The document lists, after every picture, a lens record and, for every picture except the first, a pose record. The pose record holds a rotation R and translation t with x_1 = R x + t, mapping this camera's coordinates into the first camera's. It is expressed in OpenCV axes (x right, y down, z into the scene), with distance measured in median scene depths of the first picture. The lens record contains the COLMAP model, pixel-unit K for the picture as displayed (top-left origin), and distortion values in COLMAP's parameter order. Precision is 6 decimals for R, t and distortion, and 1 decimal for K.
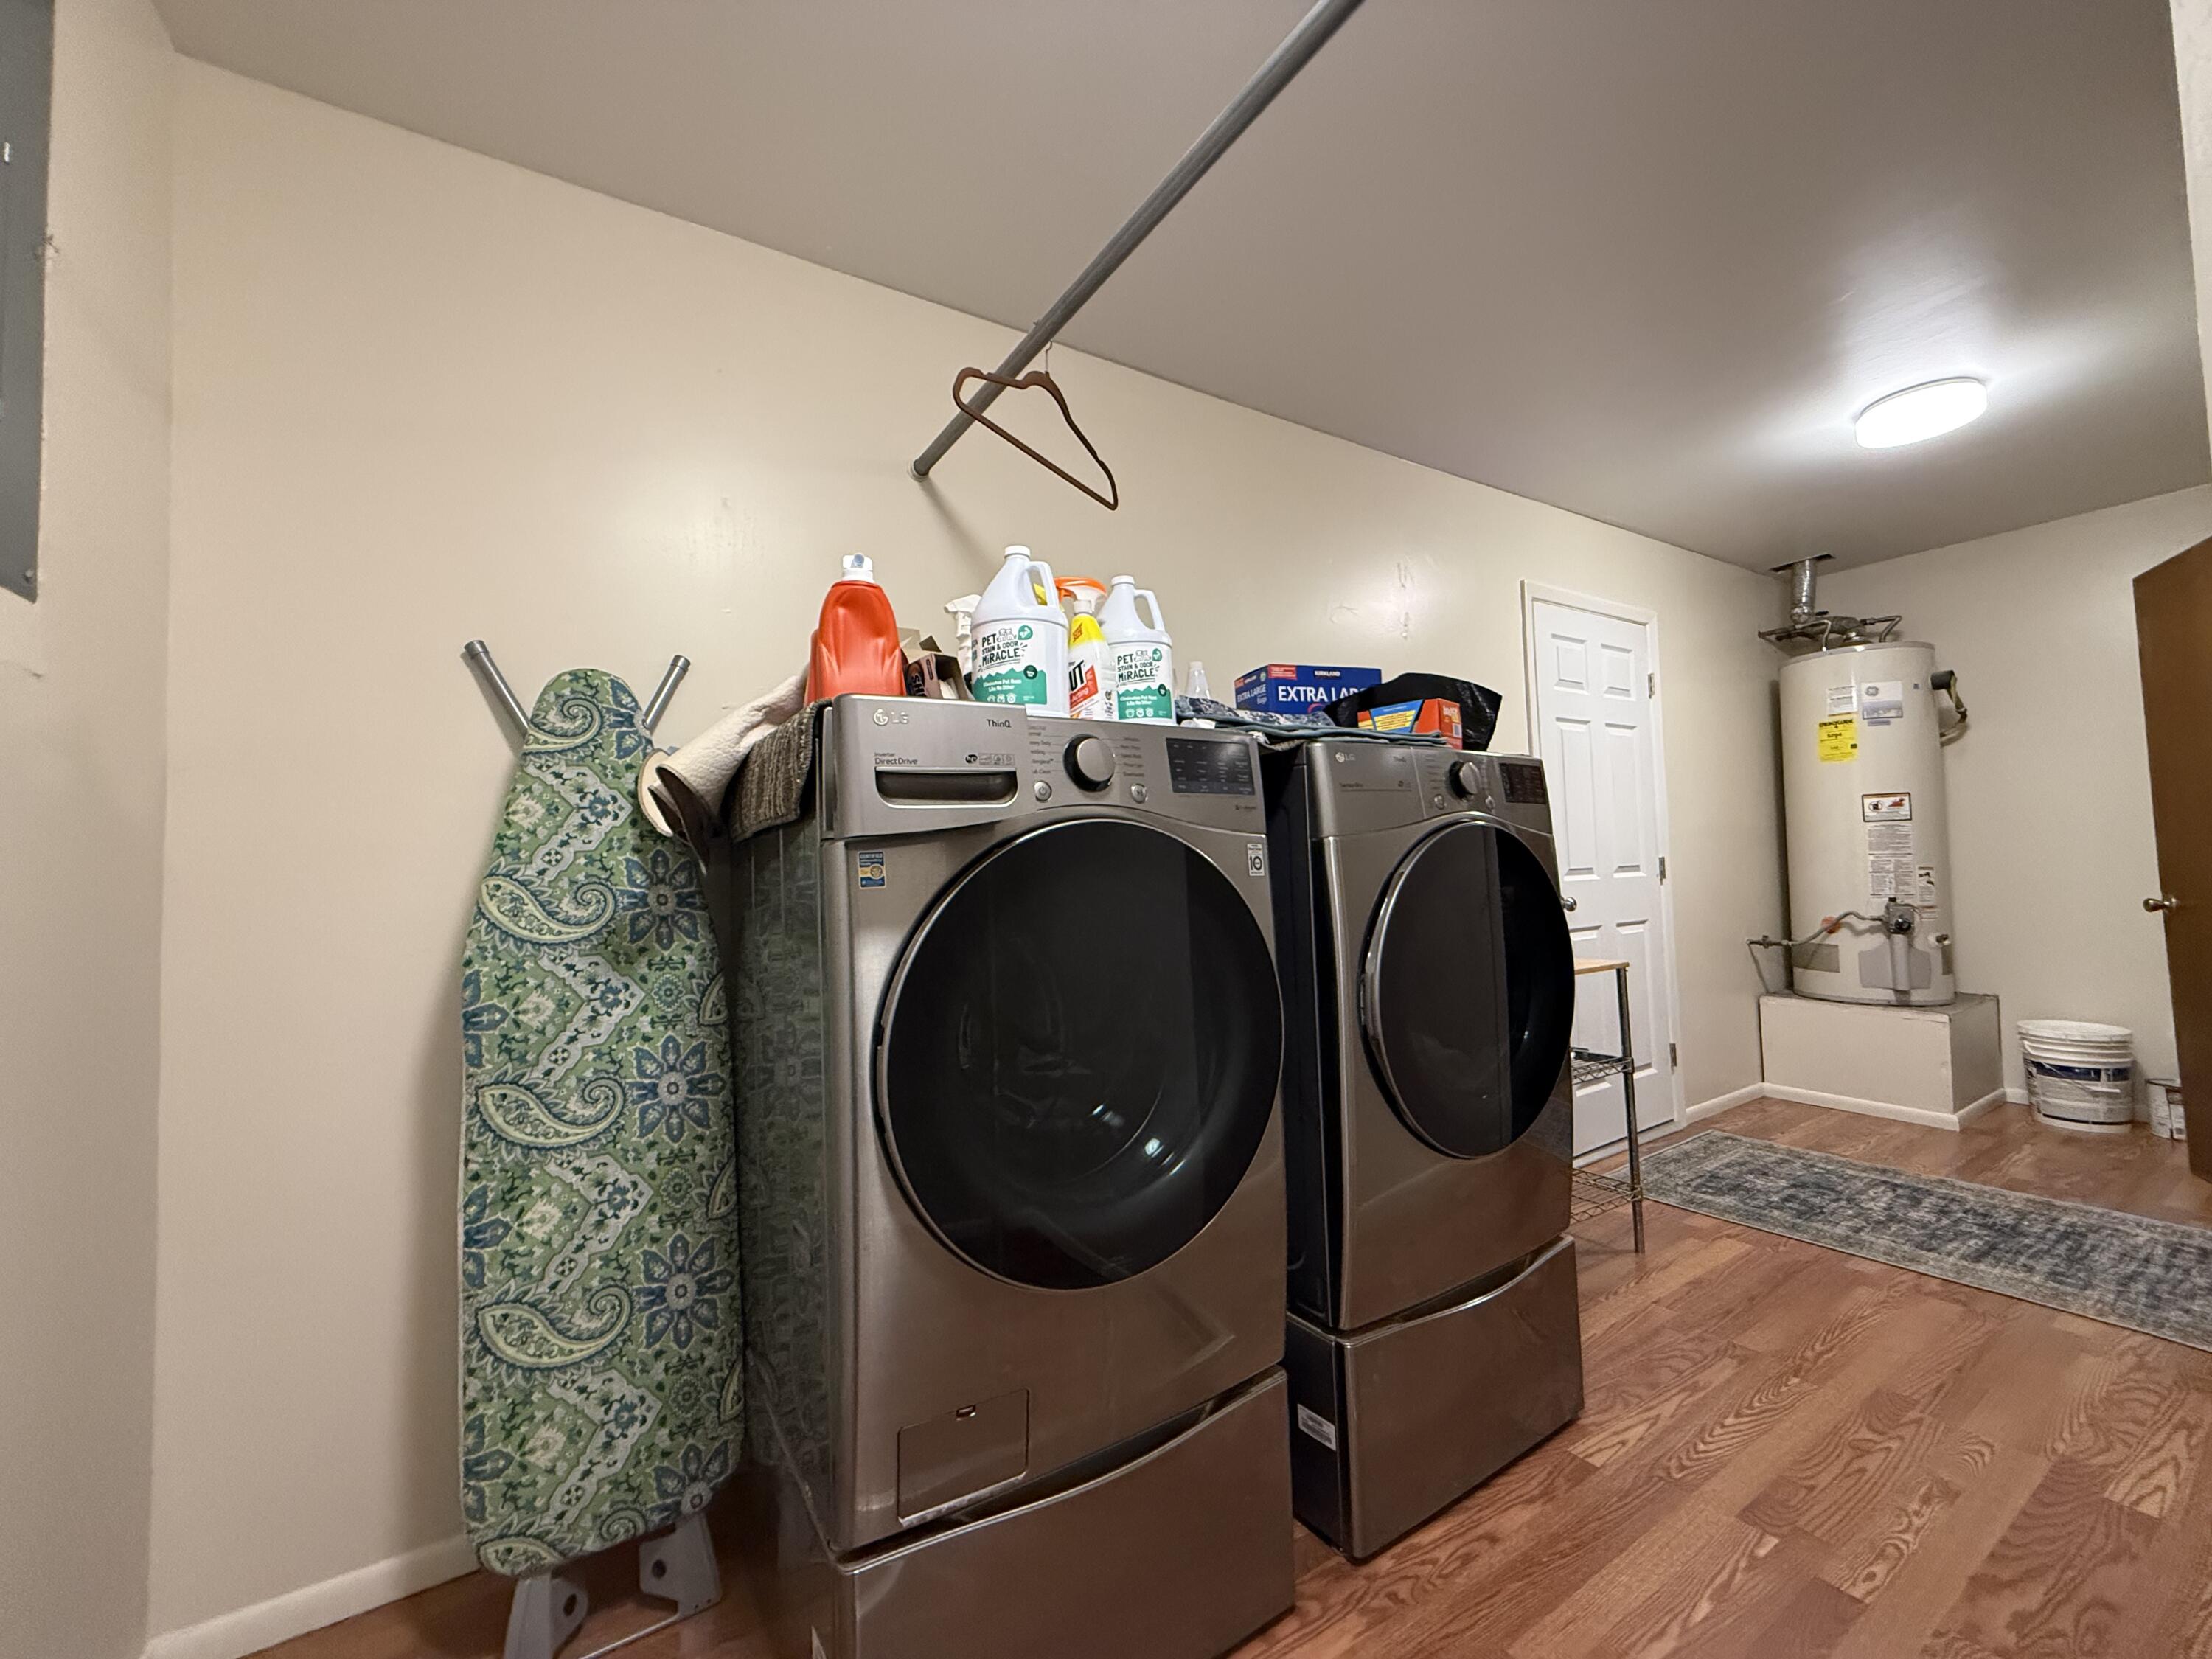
lens RADIAL K [[888.9, 0, 1095.8], [0, 888.9, 827.0], [0, 0, 1]] dist [0.001993, 0.000604]
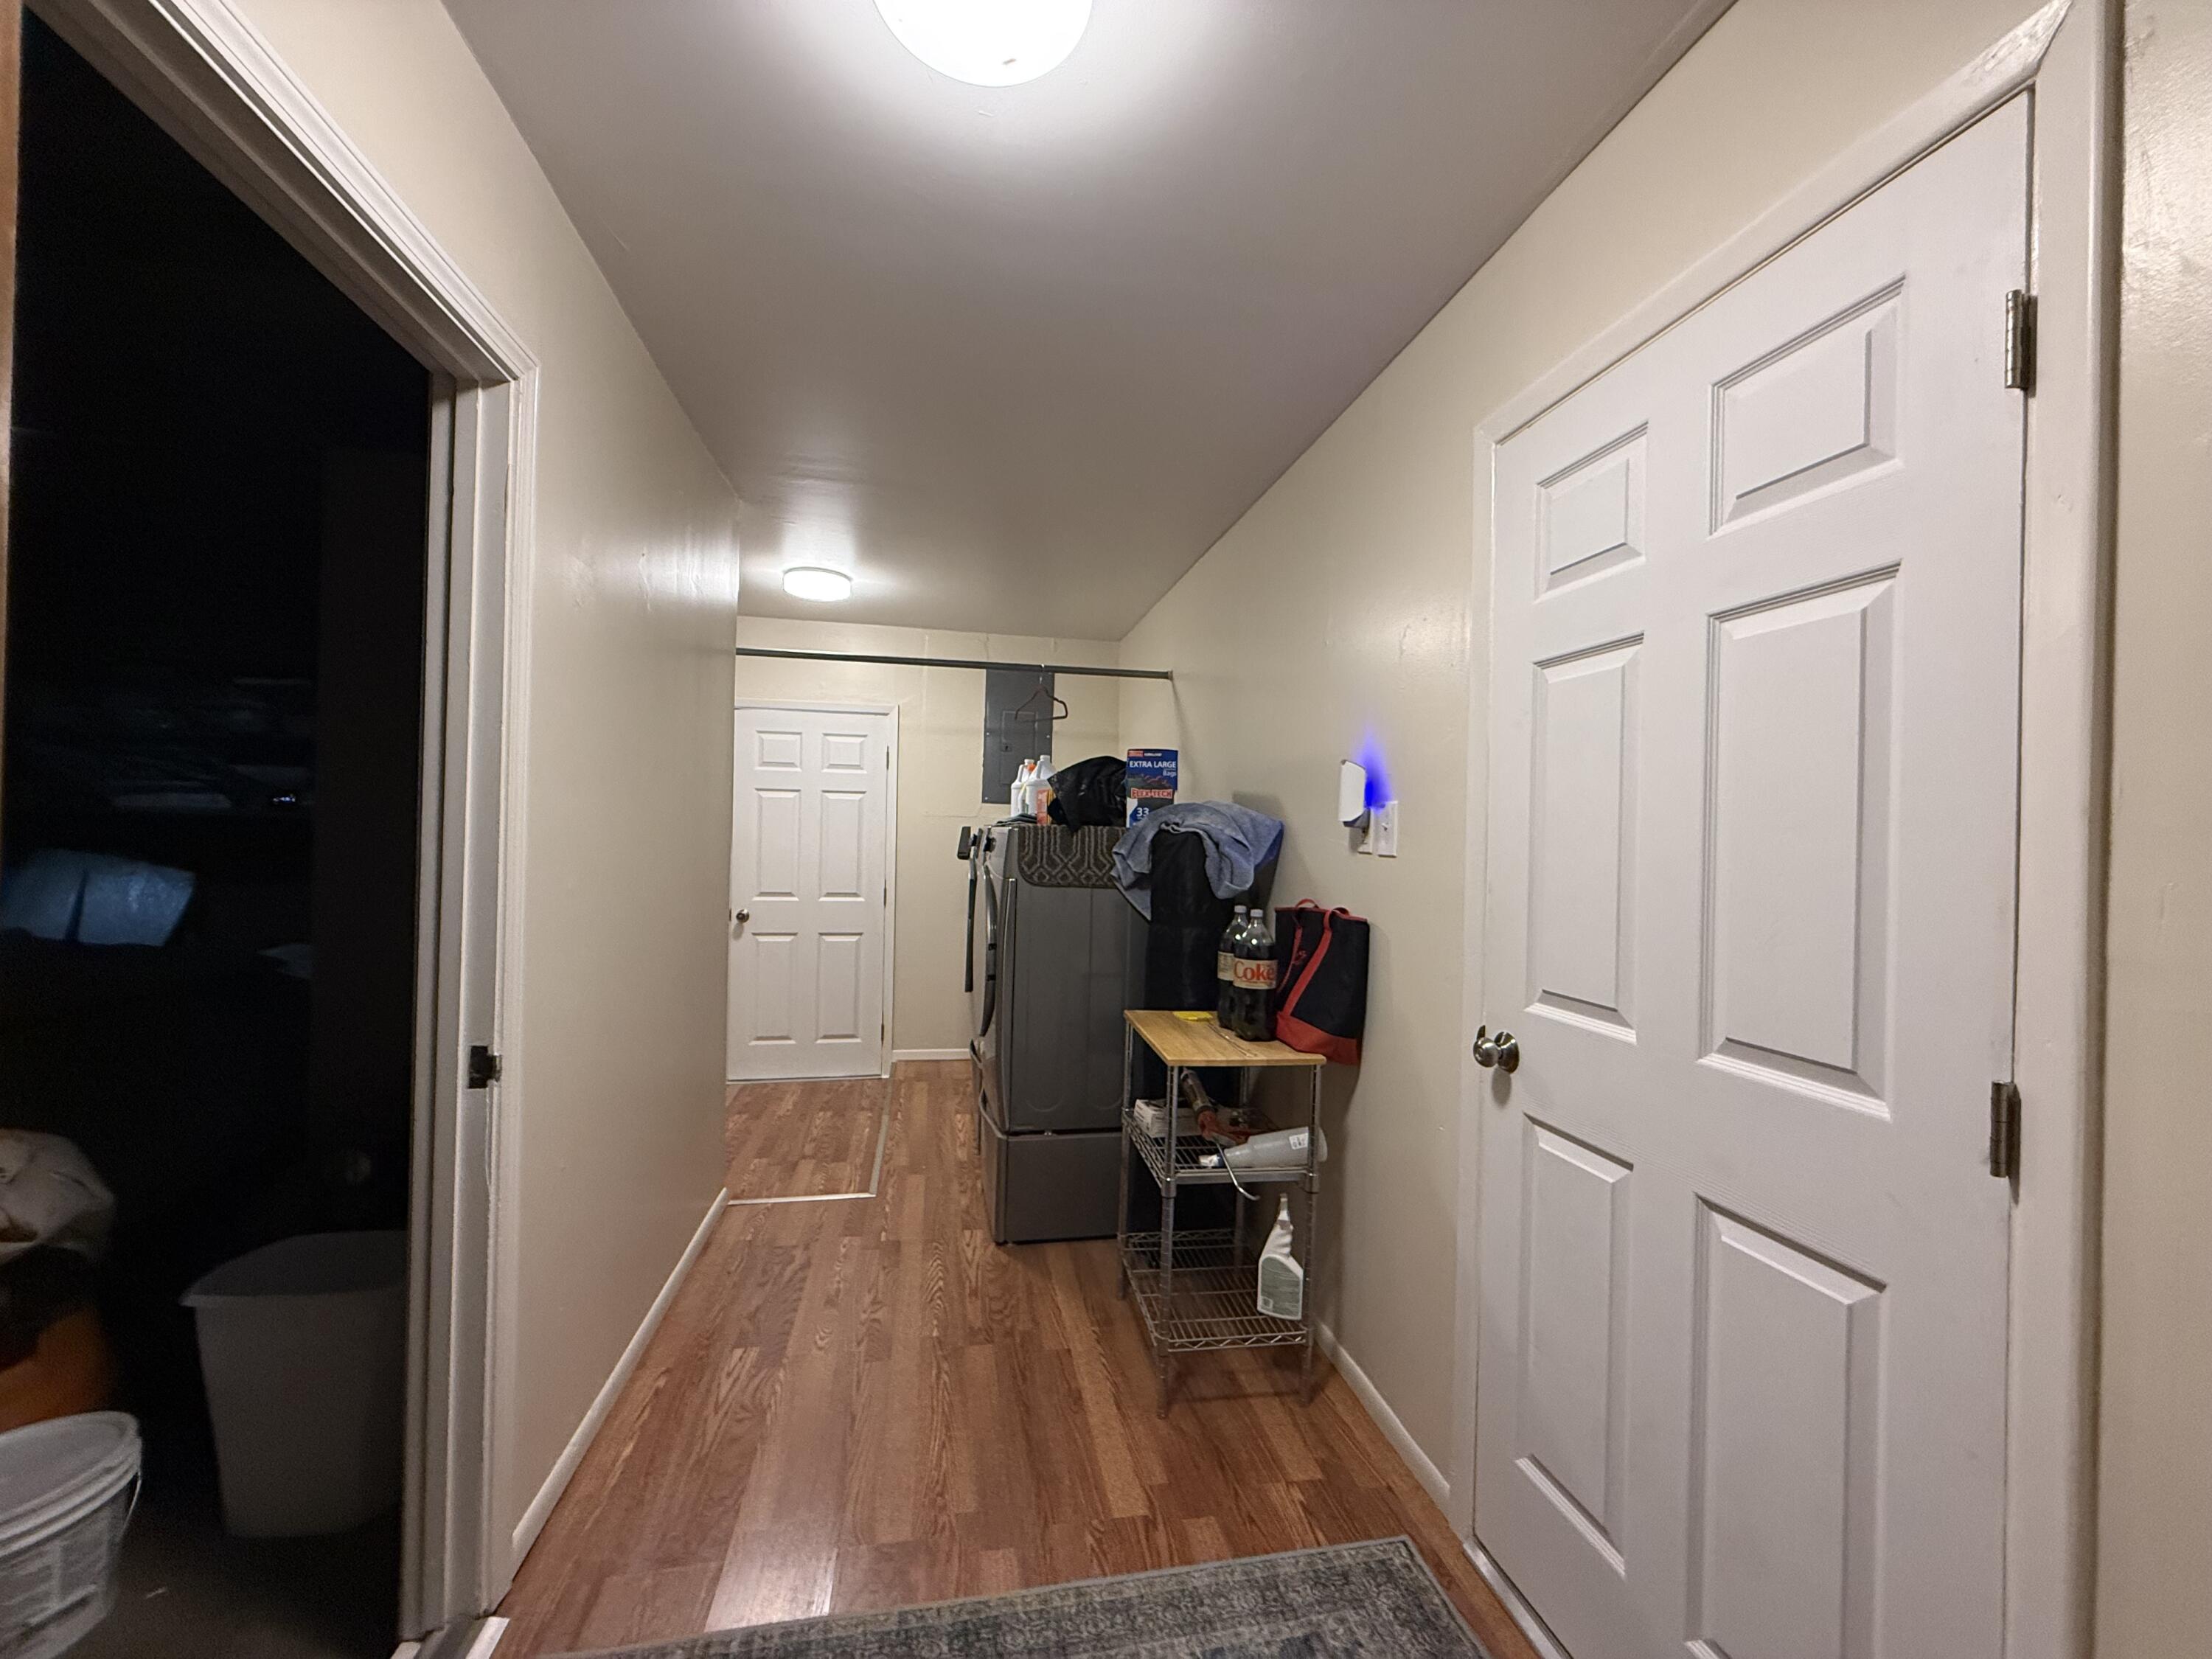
lens RADIAL K [[888.9, 0, 1100.2], [0, 888.9, 839.0], [0, 0, 1]] dist [0.001993, 0.000604]
pose [[-0.374847, 0.028843, -0.926638, 2.099733], [0.029512, 0.999381, 0.019169, -0.092612], [0.926617, -0.020162, -0.375466, 1.946247]]
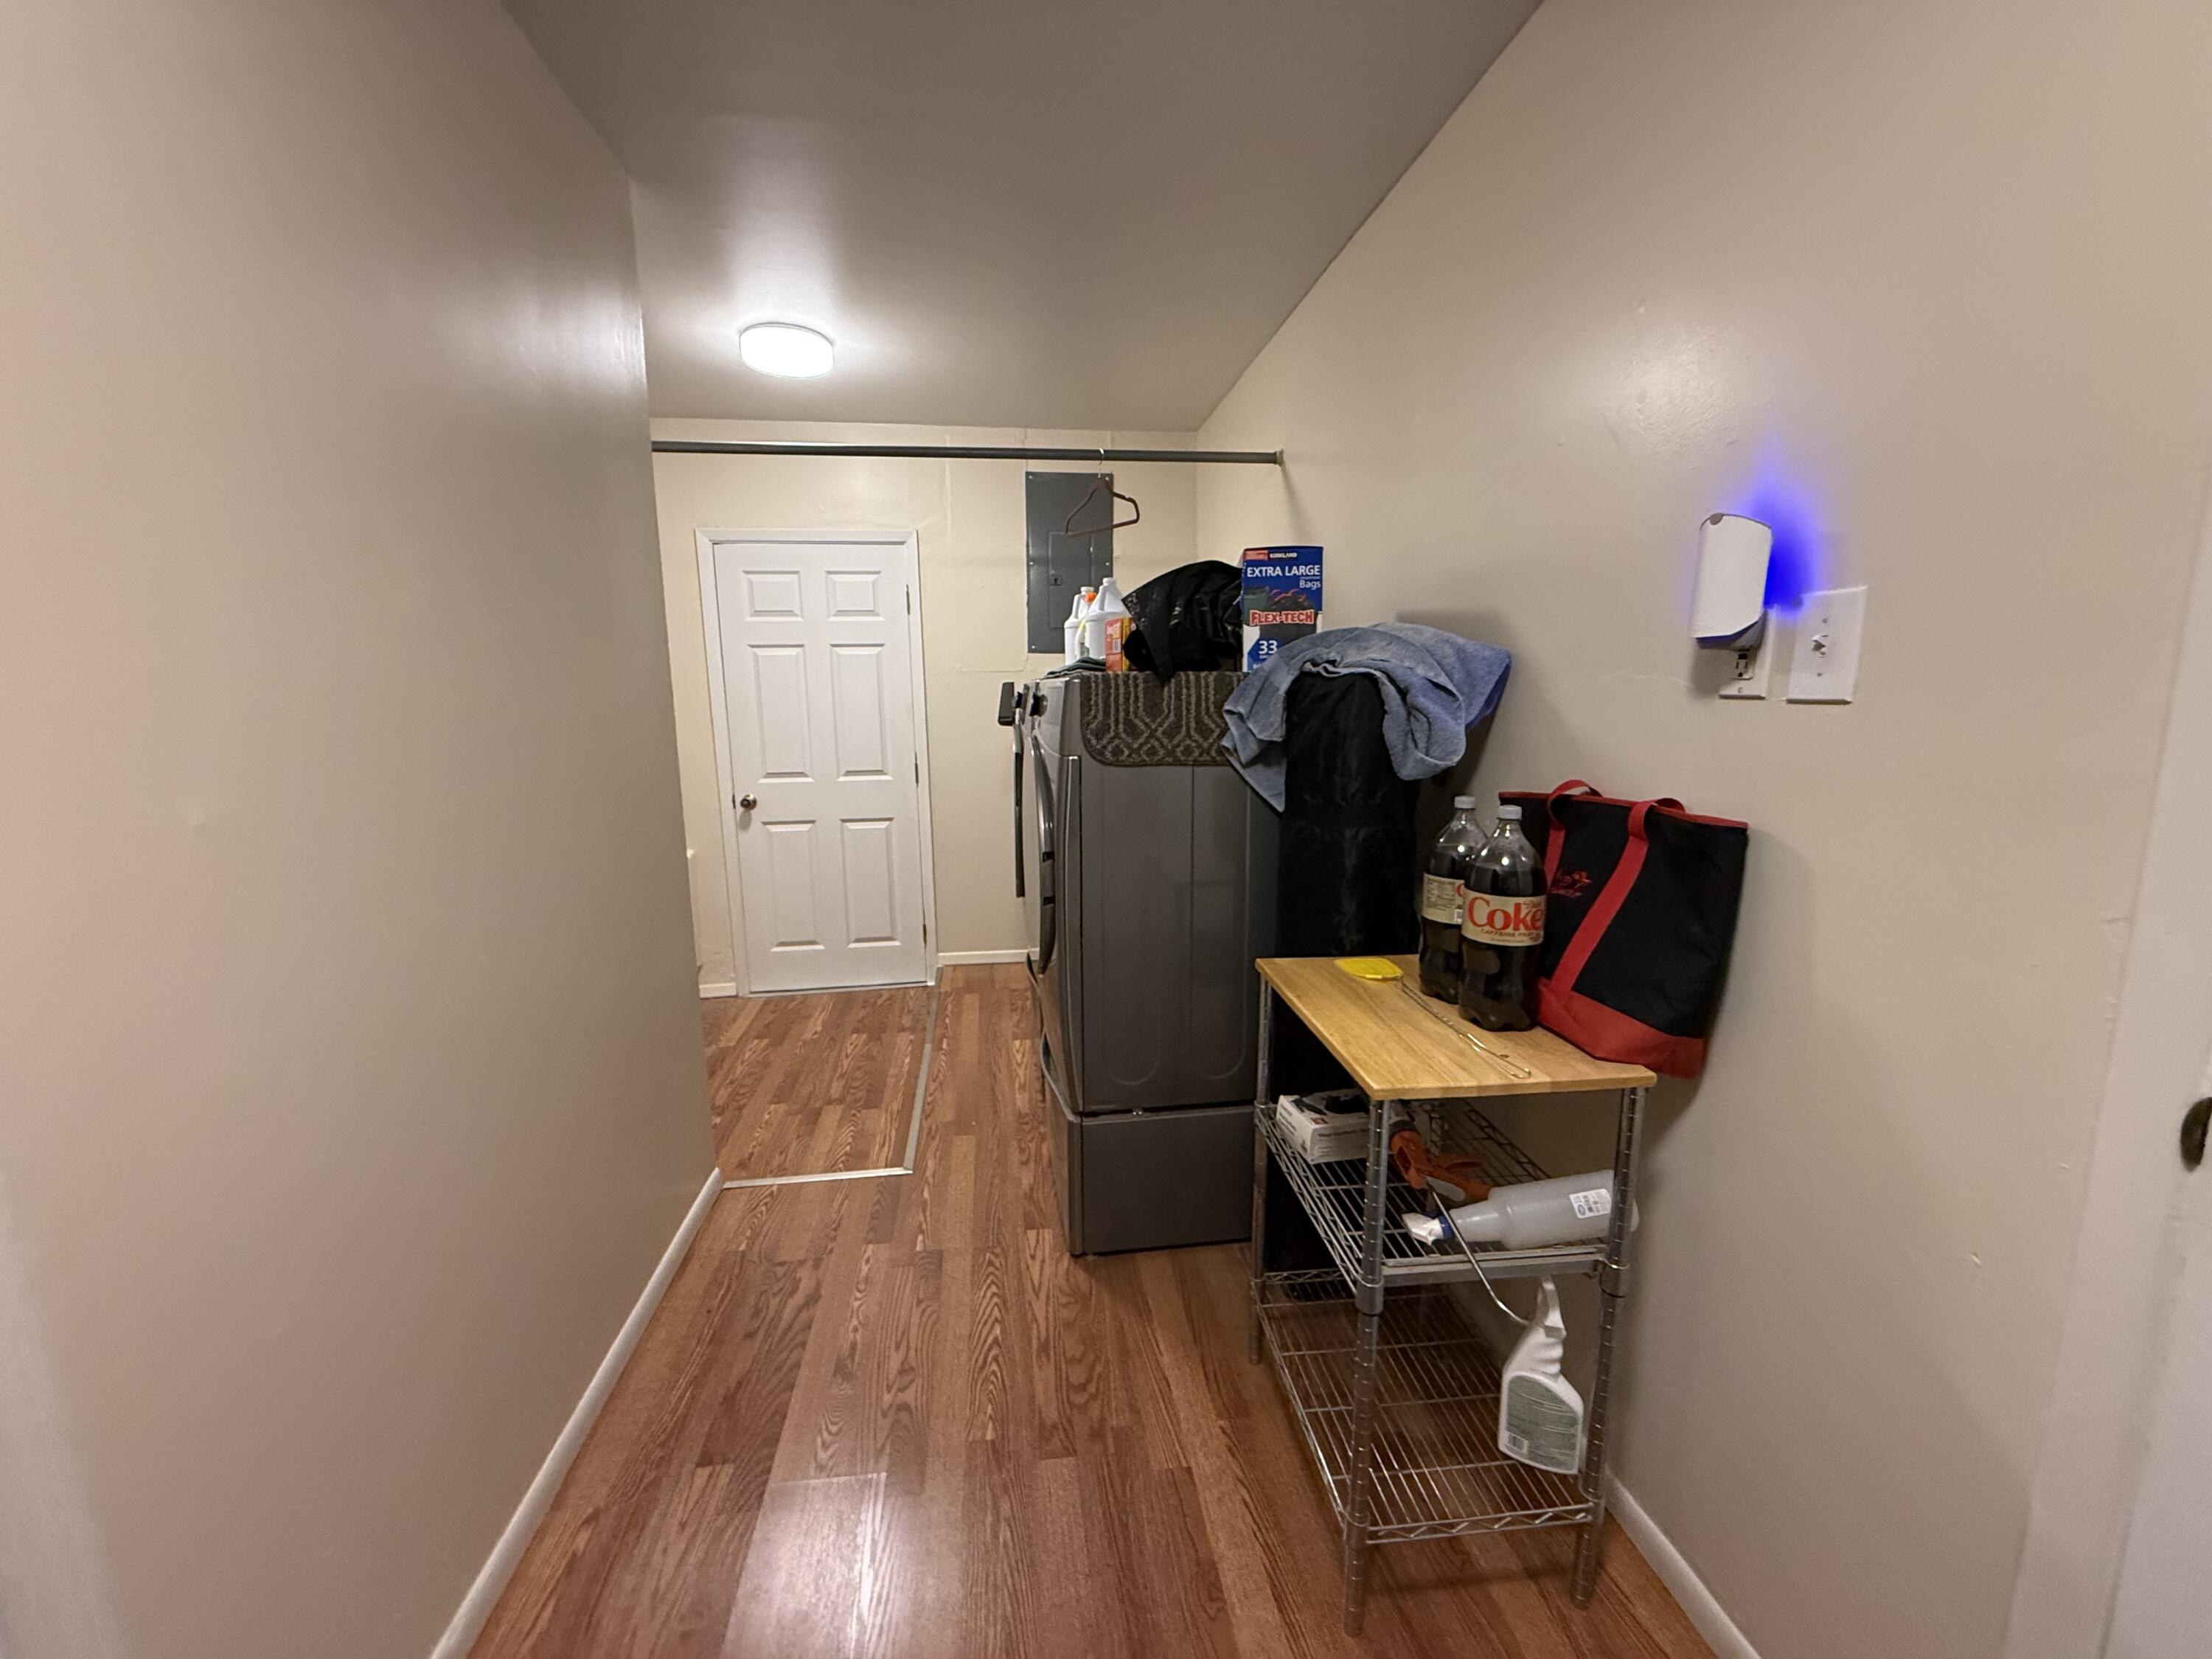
lens RADIAL K [[888.9, 0, 1098.7], [0, 888.9, 834.1], [0, 0, 1]] dist [0.001993, 0.000604]
pose [[-0.429002, 0.181168, -0.884949, 1.590773], [0.065493, 0.983341, 0.169562, -0.081235], [0.900926, 0.014785, -0.433721, 1.668776]]
